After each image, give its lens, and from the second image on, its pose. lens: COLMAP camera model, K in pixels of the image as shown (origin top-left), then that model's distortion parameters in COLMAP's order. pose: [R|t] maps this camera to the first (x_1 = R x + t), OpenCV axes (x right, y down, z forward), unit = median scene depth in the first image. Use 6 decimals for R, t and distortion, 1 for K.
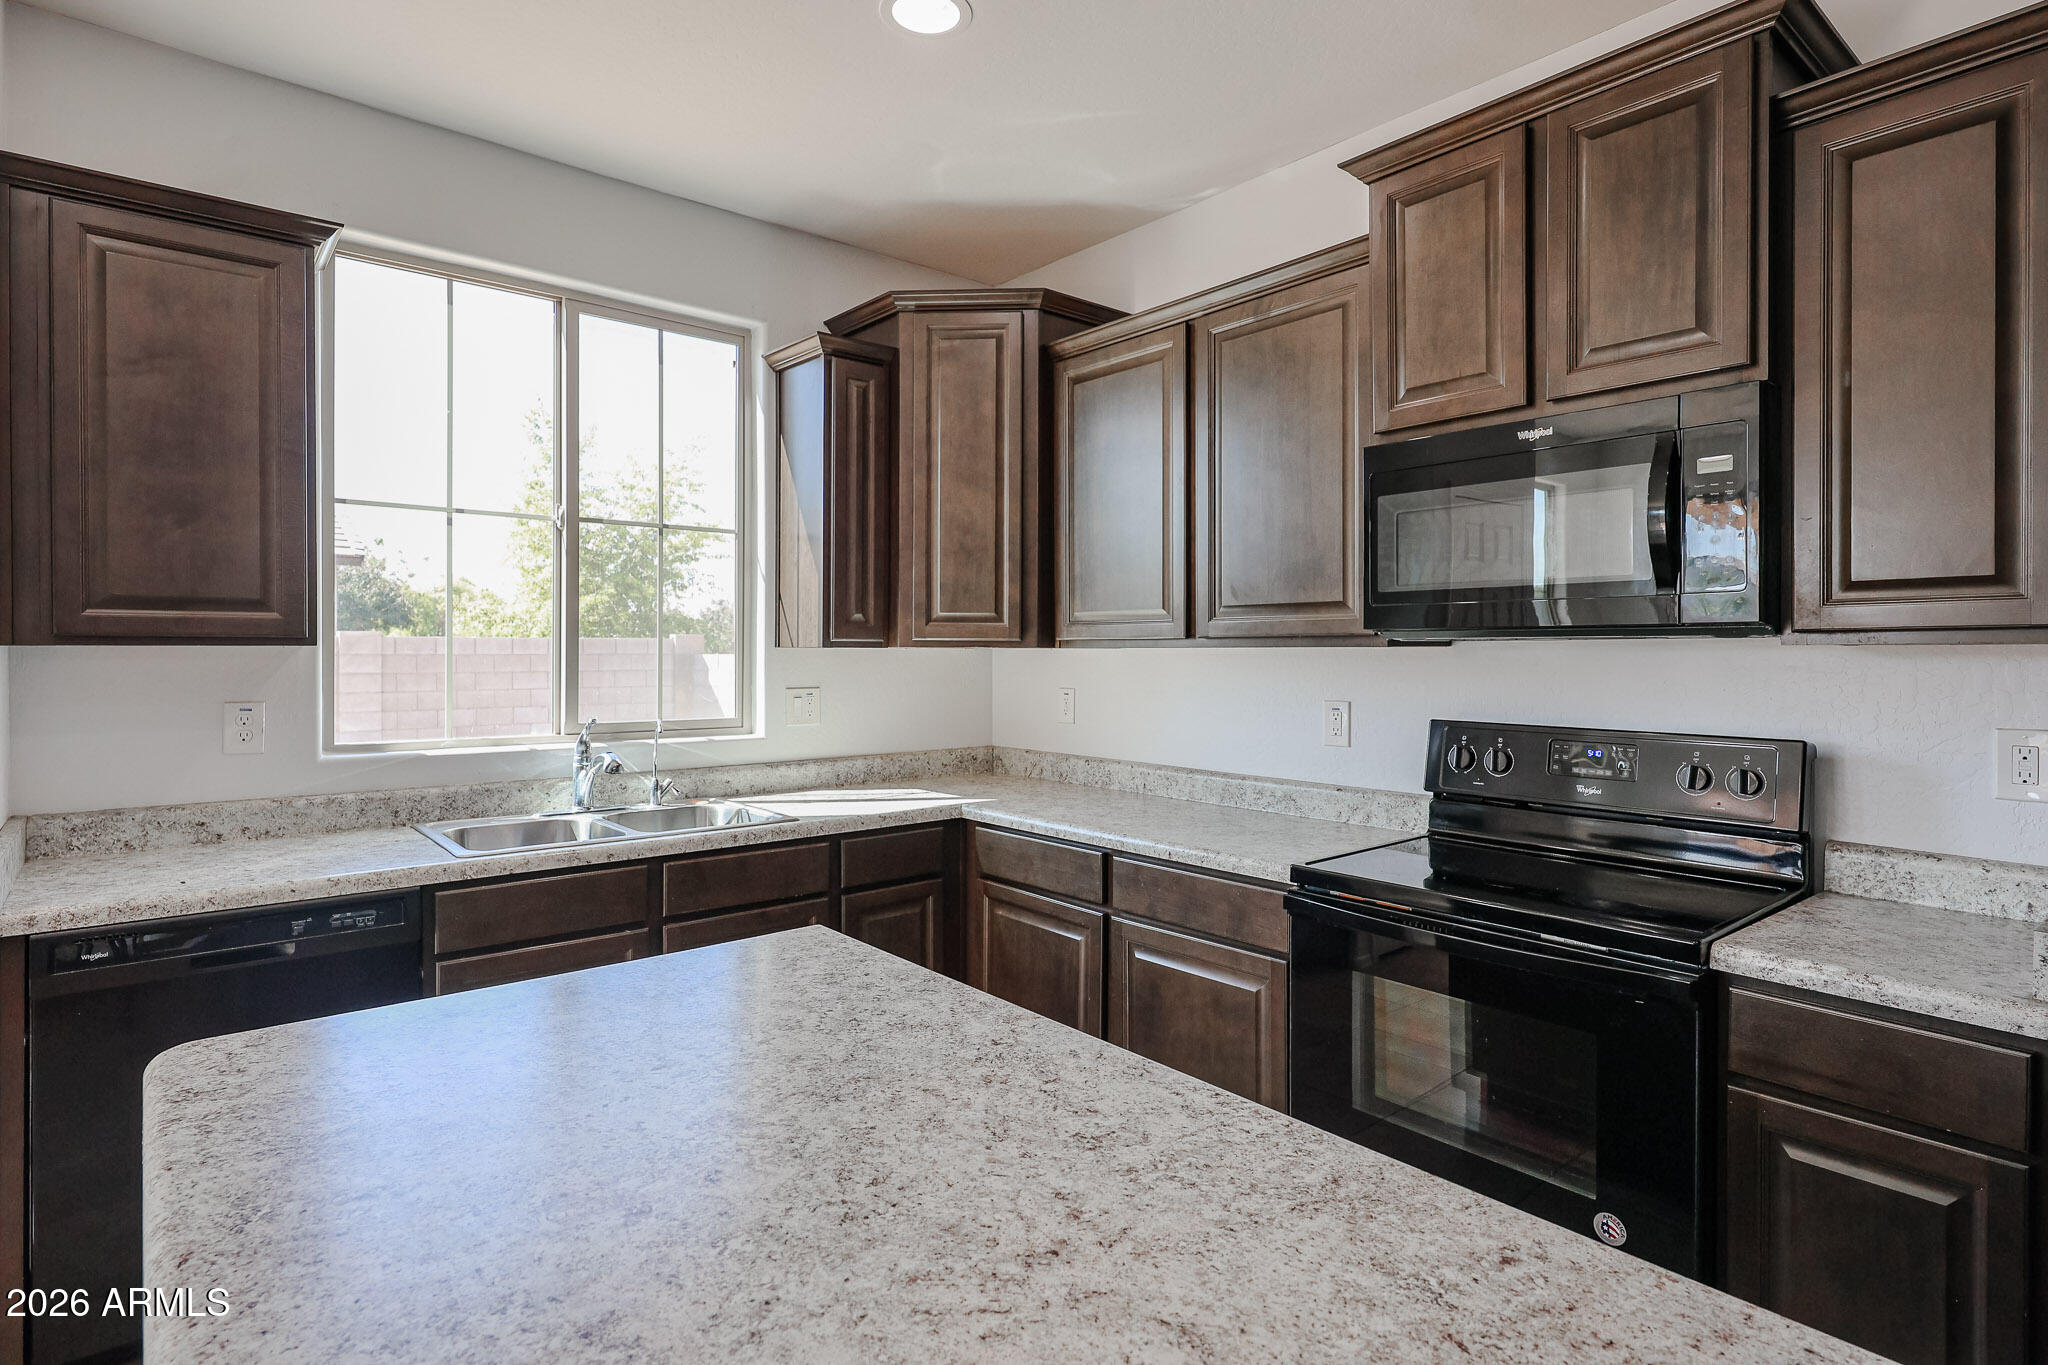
lens RADIAL K [[1046.2, 0, 1020.4], [0, 1046.2, 654.2], [0, 0, 1]] dist [-0.002937, -0.000236]
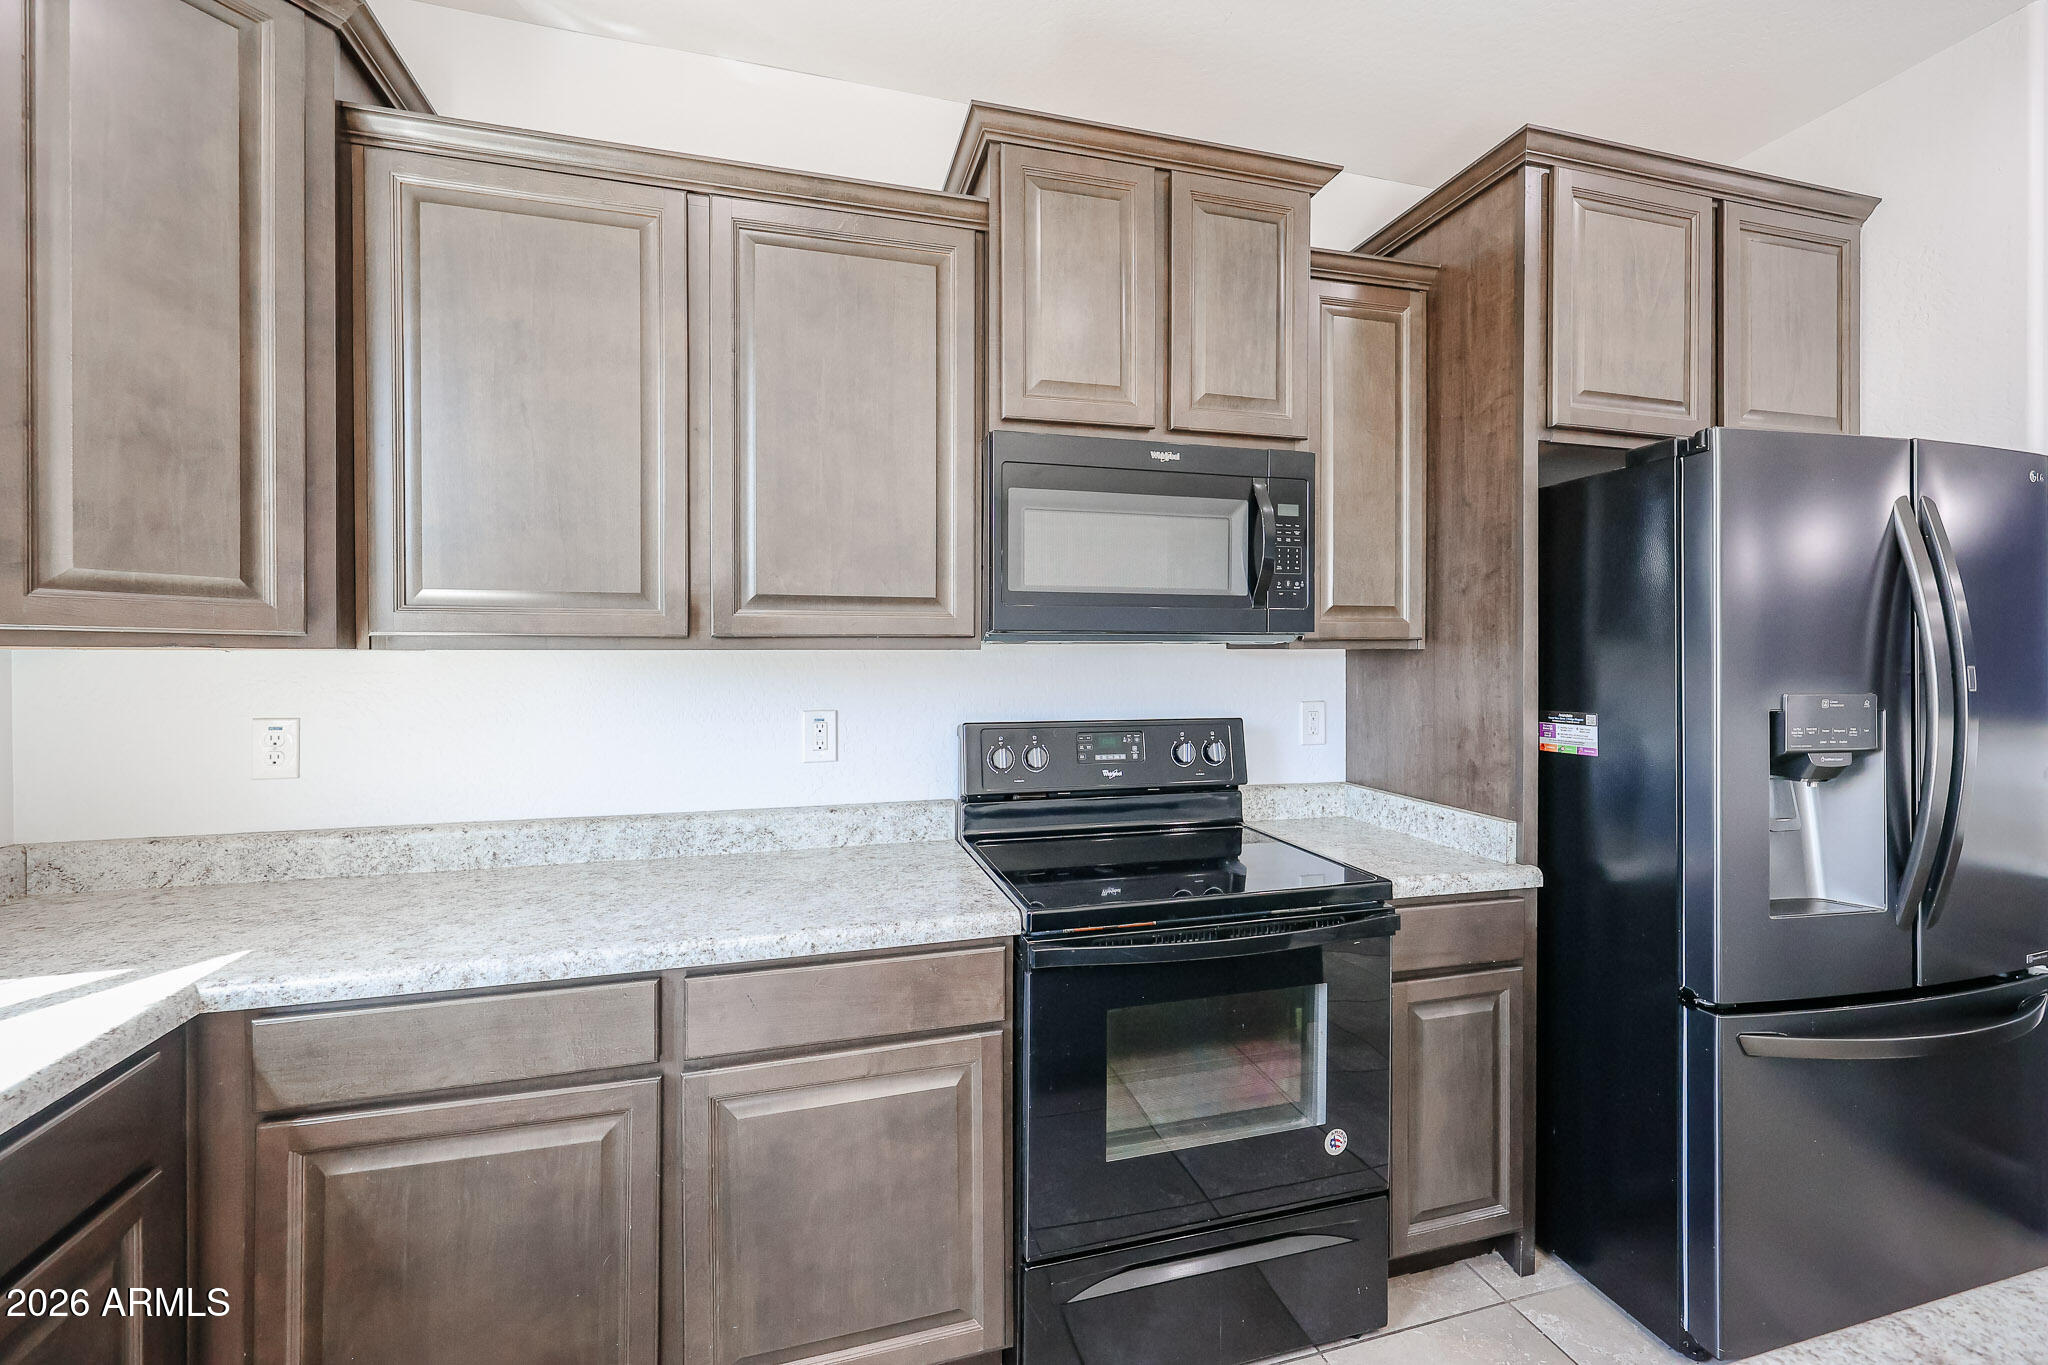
lens RADIAL K [[819.4, 0, 1019.6], [0, 819.4, 658.4], [0, 0, 1]] dist [0.001033, 0.000040]
pose [[0.415742, -0.005984, 0.909463, -0.257915], [0.003030, 0.999982, 0.005195, -0.002308], [-0.909477, 0.000596, 0.415753, 0.565925]]
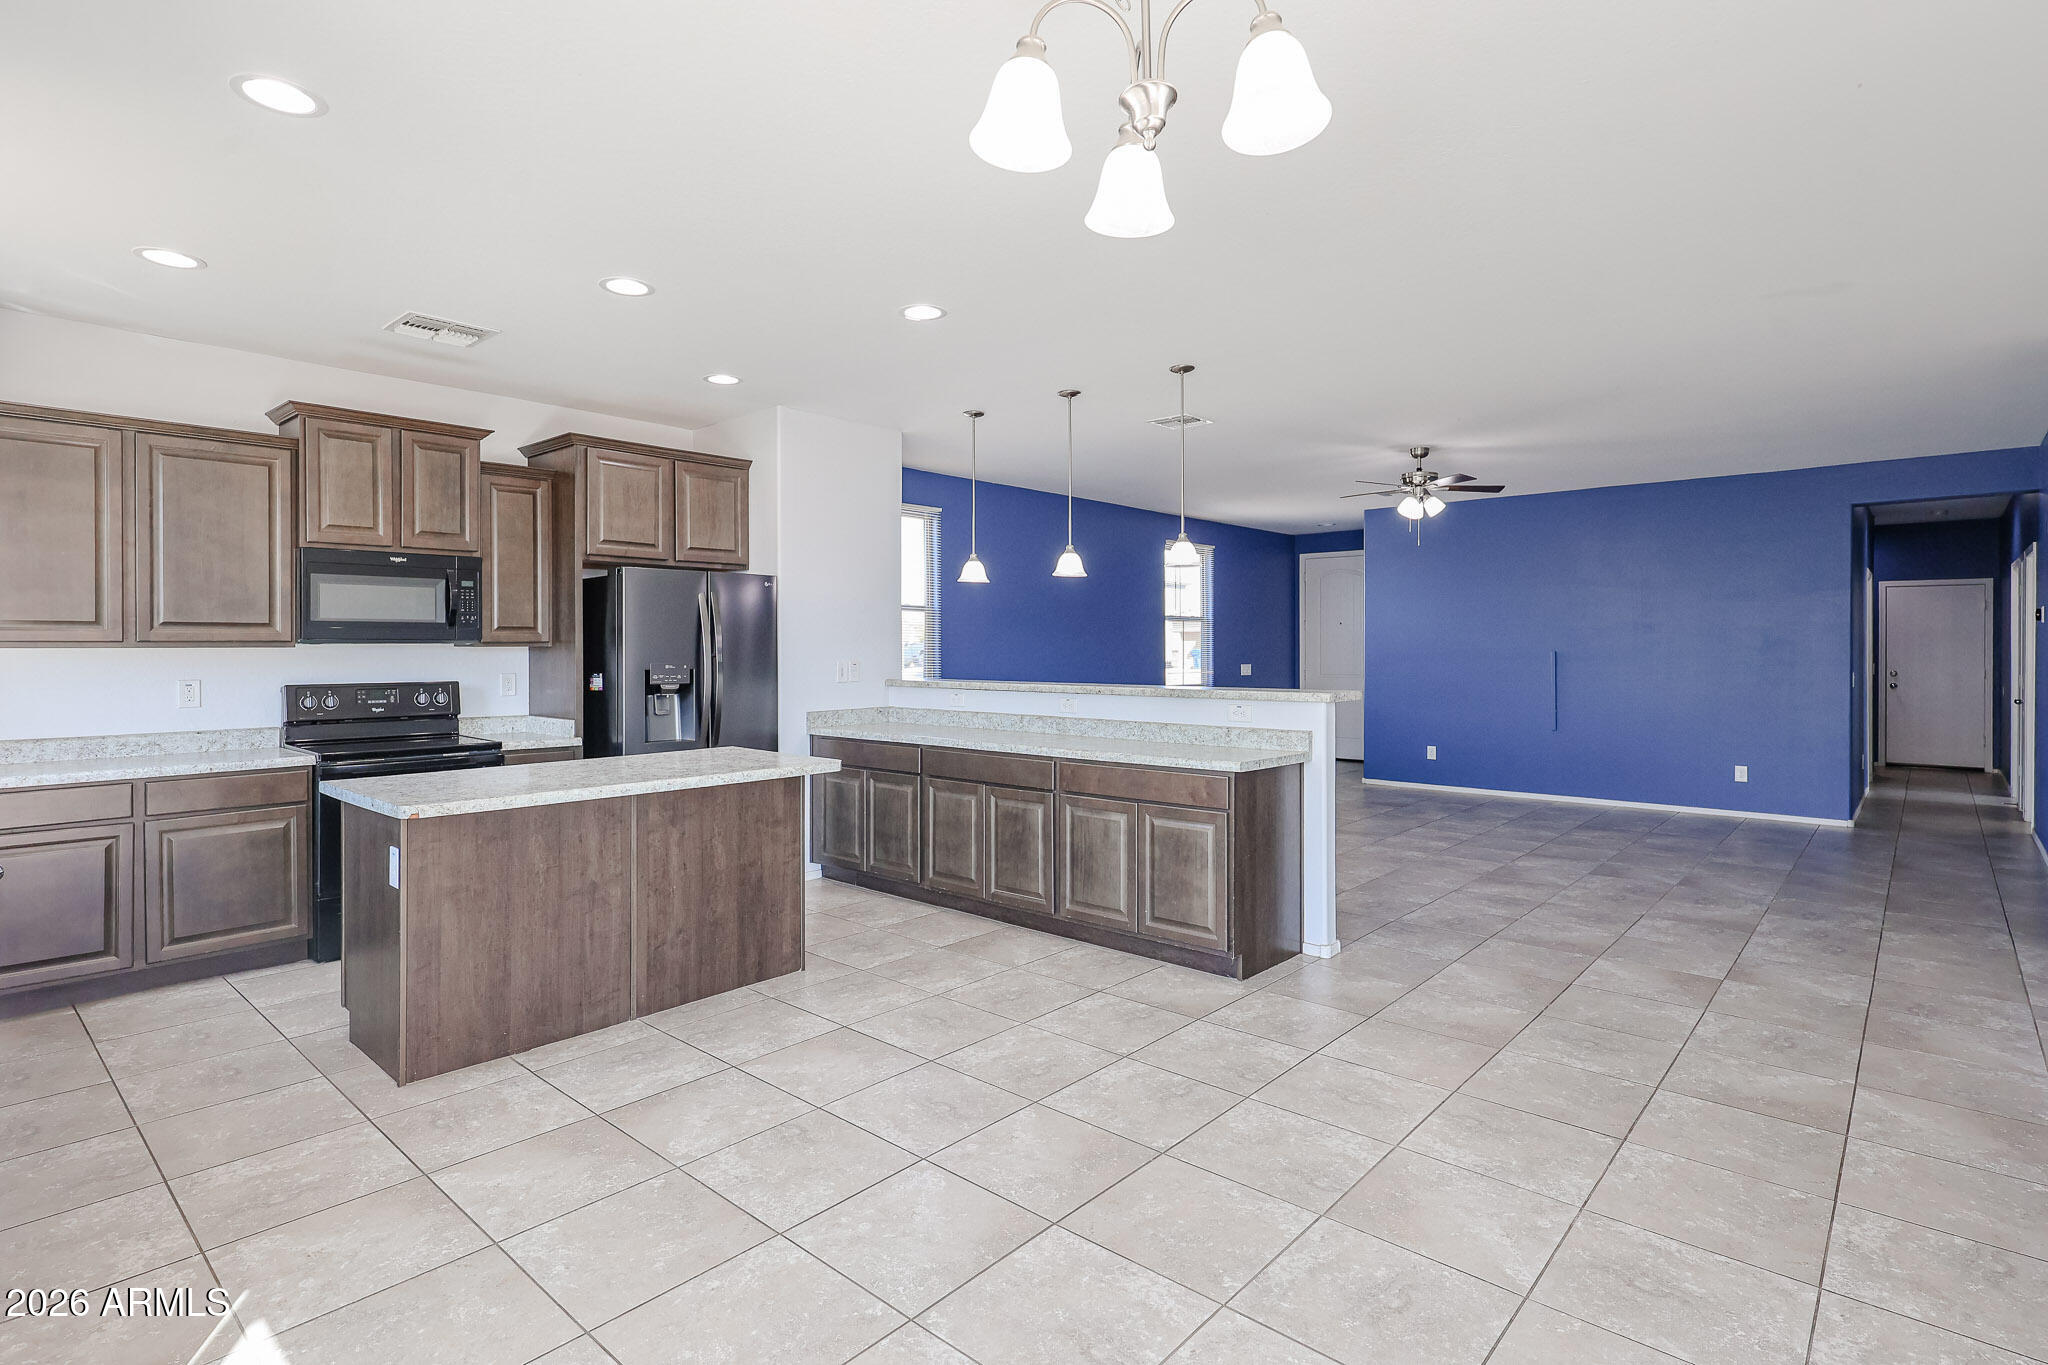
lens RADIAL K [[1005.4, 0, 1020.3], [0, 1005.4, 650.5], [0, 0, 1]] dist [0.000056, 0.000465]
pose [[-0.142361, -0.005382, 0.989800, -1.461013], [0.003455, 0.999976, 0.005935, -0.006662], [-0.989809, 0.004264, -0.142339, -0.067115]]
